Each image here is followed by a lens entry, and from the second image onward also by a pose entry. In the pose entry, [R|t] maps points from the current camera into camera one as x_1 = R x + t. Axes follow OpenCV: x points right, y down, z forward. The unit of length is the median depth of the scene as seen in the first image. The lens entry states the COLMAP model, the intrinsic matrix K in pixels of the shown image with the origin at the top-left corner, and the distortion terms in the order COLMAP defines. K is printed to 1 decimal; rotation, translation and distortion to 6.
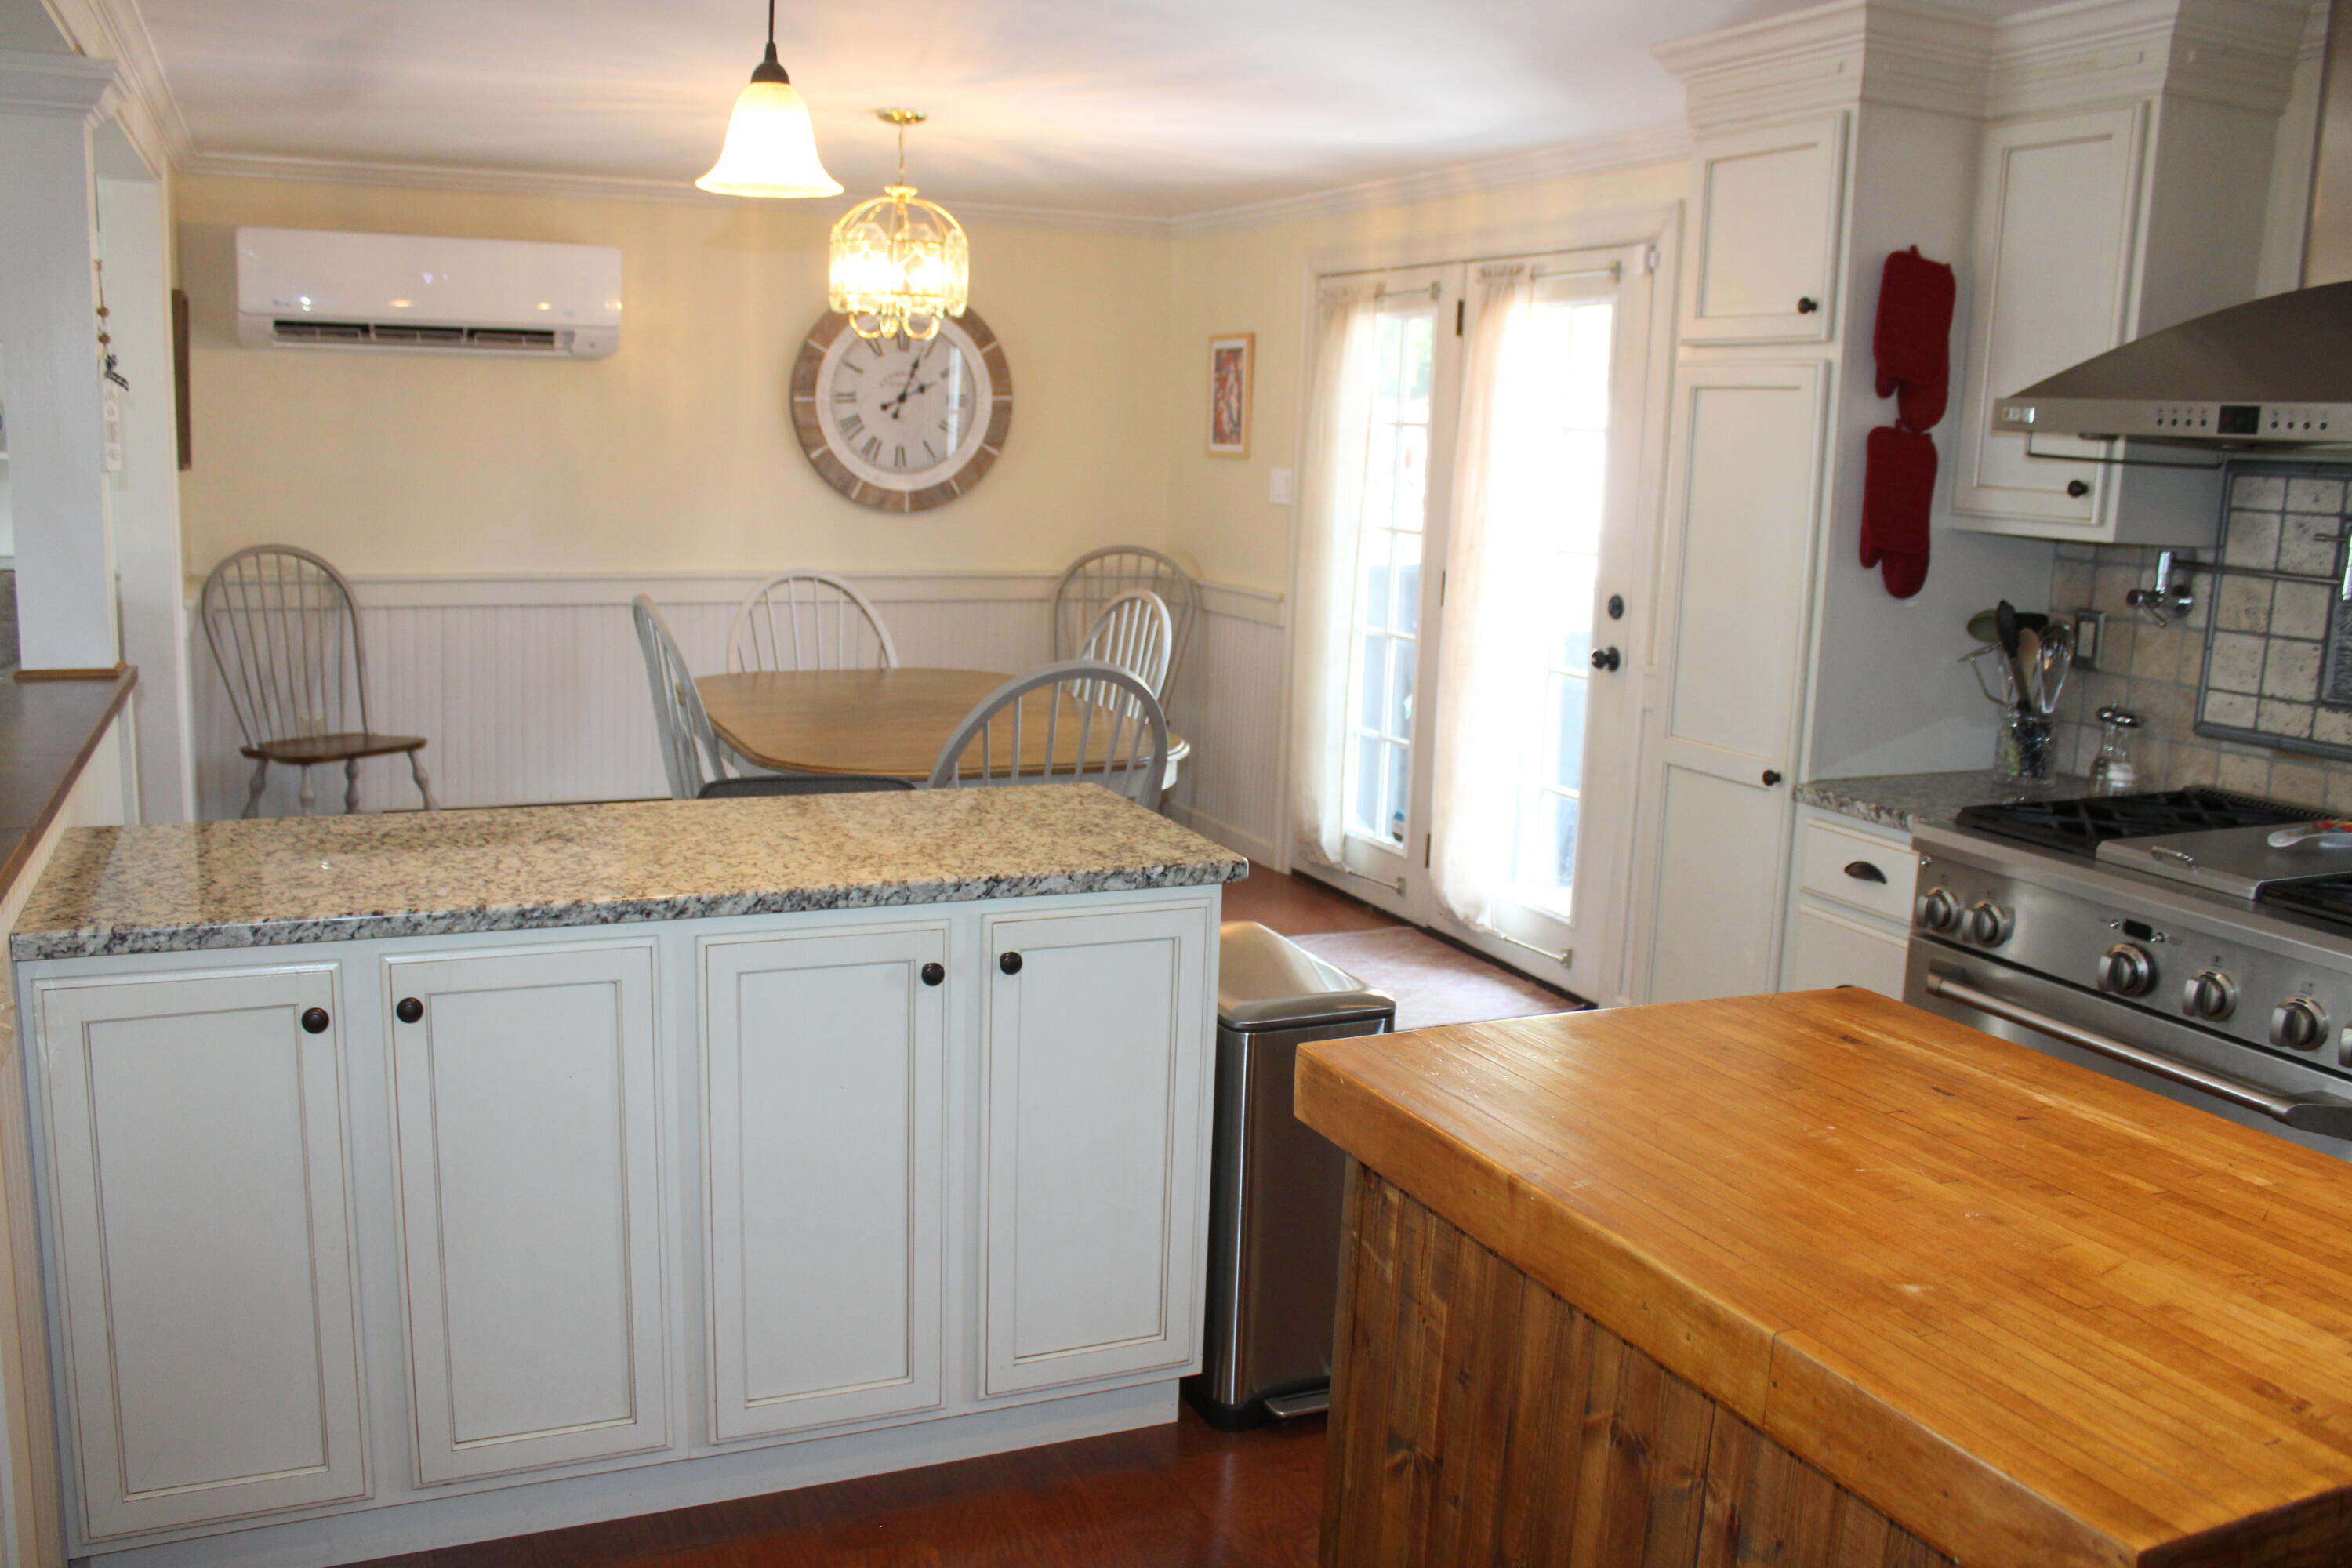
lens RADIAL K [[1958.2, 0, 1176.0], [0, 1958.2, 784.0], [0, 0, 1]] dist [-0.167114, 0.149042]
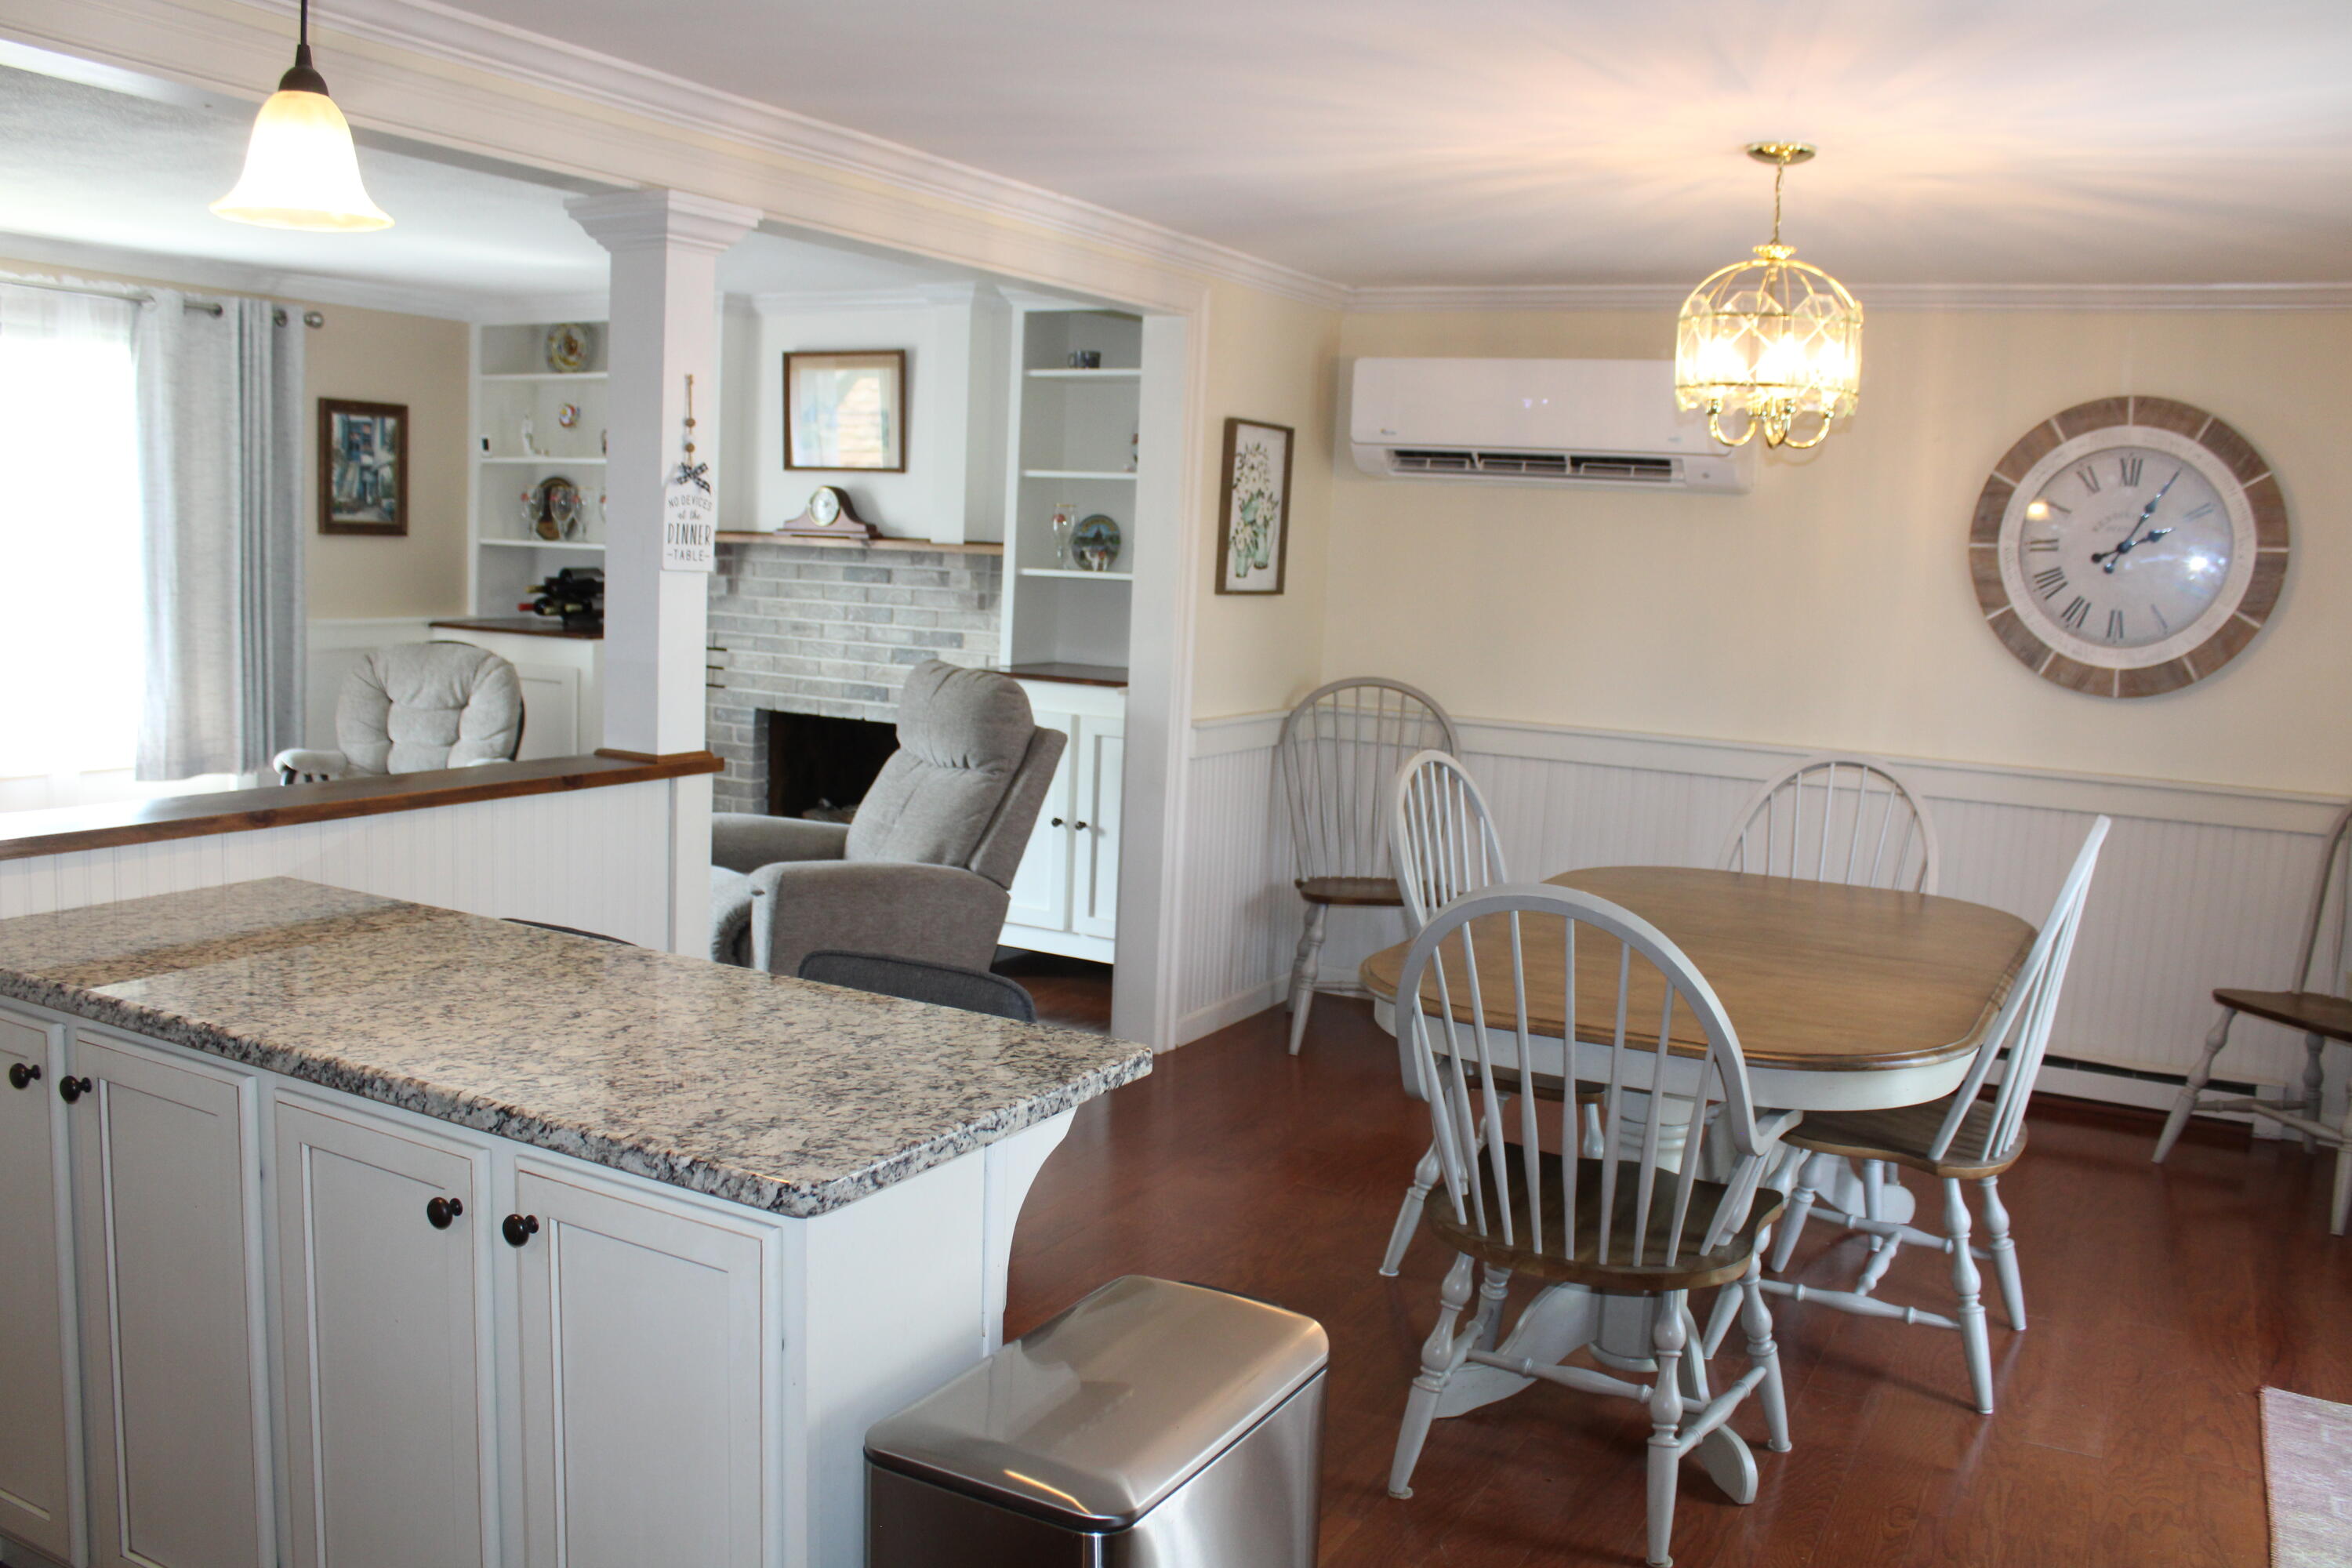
lens RADIAL K [[1958.2, 0, 1176.0], [0, 1958.2, 784.0], [0, 0, 1]] dist [-0.167114, 0.149042]
pose [[0.603998, 0.093433, -0.791490, 0.264170], [-0.163586, 0.986493, -0.008382, -0.046386], [0.780016, 0.134540, 0.611125, 0.308992]]
